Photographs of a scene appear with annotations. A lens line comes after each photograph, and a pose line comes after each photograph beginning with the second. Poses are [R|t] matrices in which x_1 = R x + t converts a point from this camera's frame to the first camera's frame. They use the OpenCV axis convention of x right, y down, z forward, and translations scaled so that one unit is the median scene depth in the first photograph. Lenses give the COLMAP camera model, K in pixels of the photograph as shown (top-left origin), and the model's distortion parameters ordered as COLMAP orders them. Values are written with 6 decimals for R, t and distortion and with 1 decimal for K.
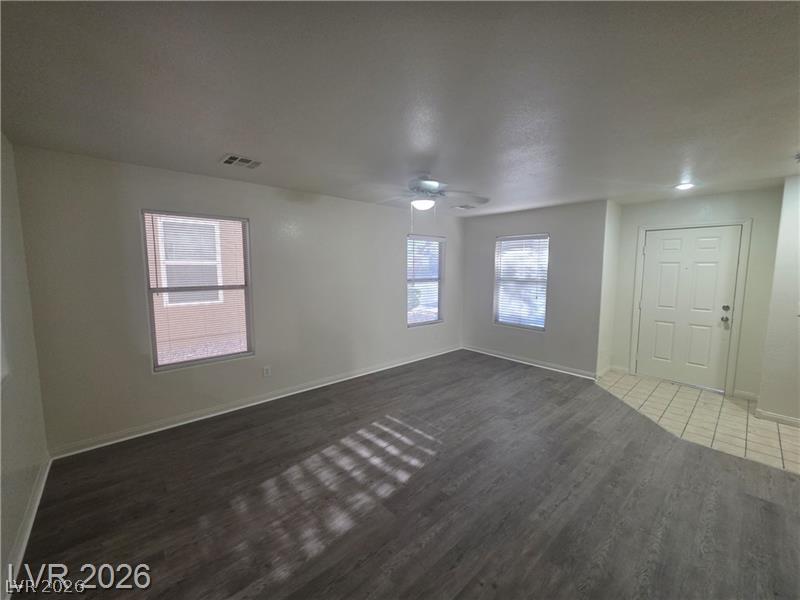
lens RADIAL K [[322.6, 0, 402.9], [0, 322.6, 297.7], [0, 0, 1]] dist [0.003244, 0.000572]
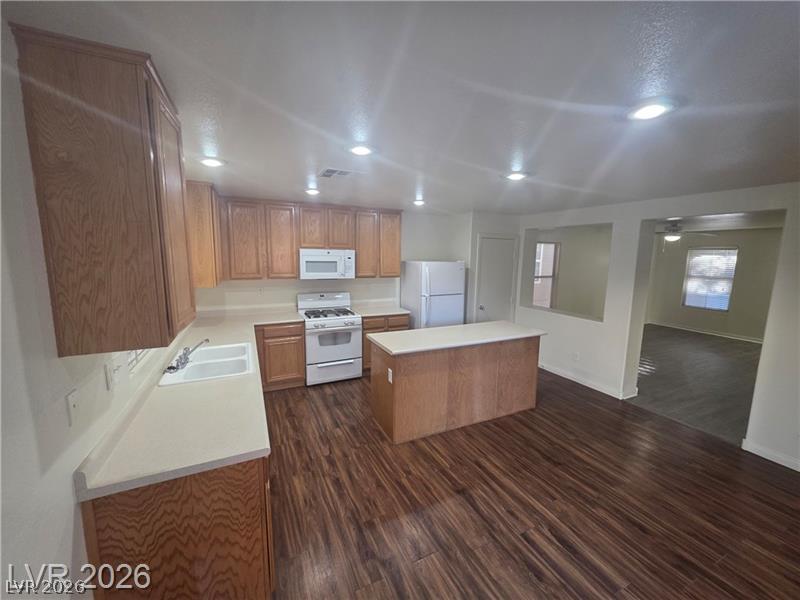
lens RADIAL K [[322.6, 0, 406.2], [0, 322.6, 299.5], [0, 0, 1]] dist [0.003244, 0.000572]
pose [[0.960519, 0.049059, -0.273855, -0.734688], [-0.039350, 0.998391, 0.040840, 0.056841], [0.275418, -0.028451, 0.960904, -1.056381]]
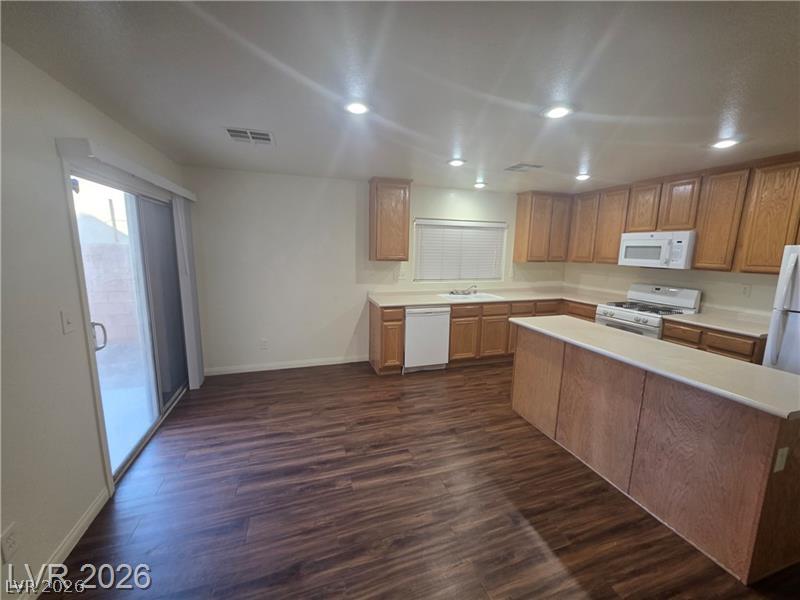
lens RADIAL K [[322.6, 0, 401.5], [0, 322.6, 301.3], [0, 0, 1]] dist [0.003244, 0.000572]
pose [[-0.410863, 0.135440, -0.901581, -0.137869], [-0.113648, 0.973582, 0.198048, 0.034012], [0.904586, 0.183834, -0.384616, -0.337026]]
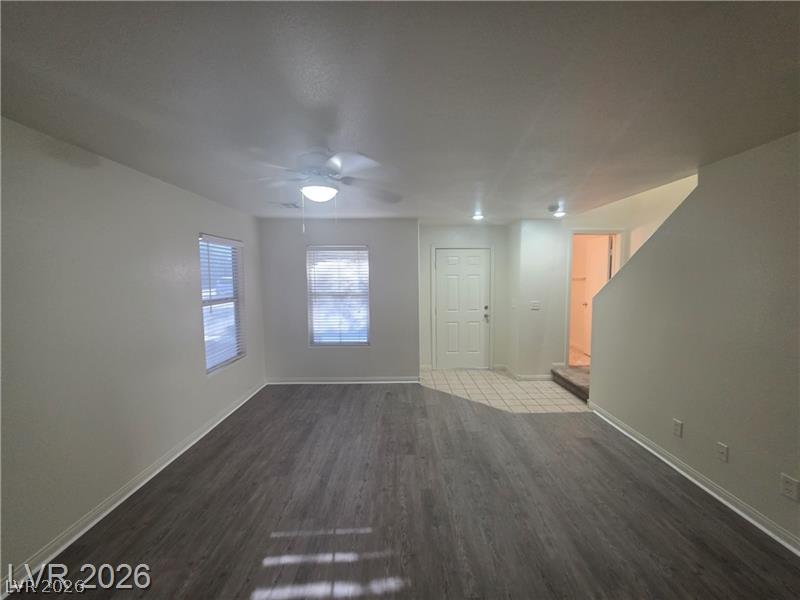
lens RADIAL K [[322.6, 0, 410.1], [0, 322.6, 293.7], [0, 0, 1]] dist [0.003244, 0.000572]
pose [[0.654742, -0.046668, 0.754410, -0.267185], [0.080025, 0.996762, -0.007792, -0.043632], [-0.751604, 0.065474, 0.656357, 0.334769]]
